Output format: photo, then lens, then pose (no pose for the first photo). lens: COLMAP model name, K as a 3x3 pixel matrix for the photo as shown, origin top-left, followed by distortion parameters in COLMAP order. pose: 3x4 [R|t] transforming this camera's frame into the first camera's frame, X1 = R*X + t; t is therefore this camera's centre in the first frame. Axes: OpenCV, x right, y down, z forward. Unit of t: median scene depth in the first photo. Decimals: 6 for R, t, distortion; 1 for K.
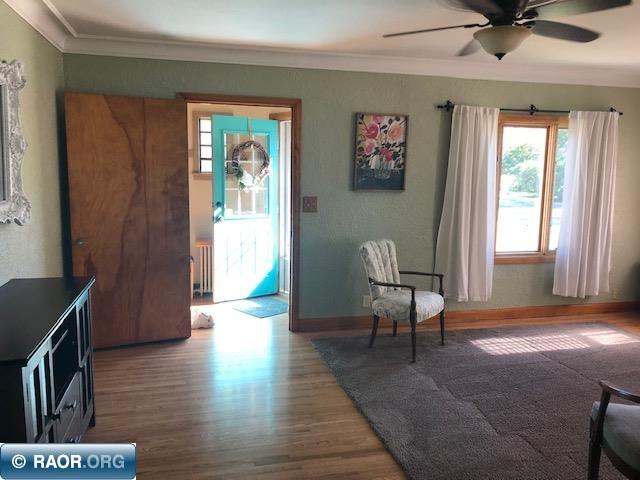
lens RADIAL K [[509.1, 0, 320.0], [0, 509.1, 240.0], [0, 0, 1]] dist [0.043118, -0.050892]
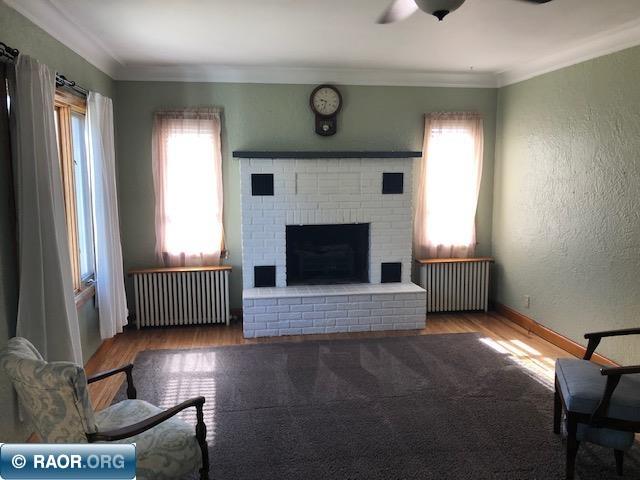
lens RADIAL K [[509.1, 0, 320.0], [0, 509.1, 240.0], [0, 0, 1]] dist [0.043118, -0.050892]
pose [[0.112398, -0.144526, 0.983097, -0.272320], [0.142320, 0.981507, 0.128021, -0.108618], [-0.983418, 0.125525, 0.130889, 0.736860]]
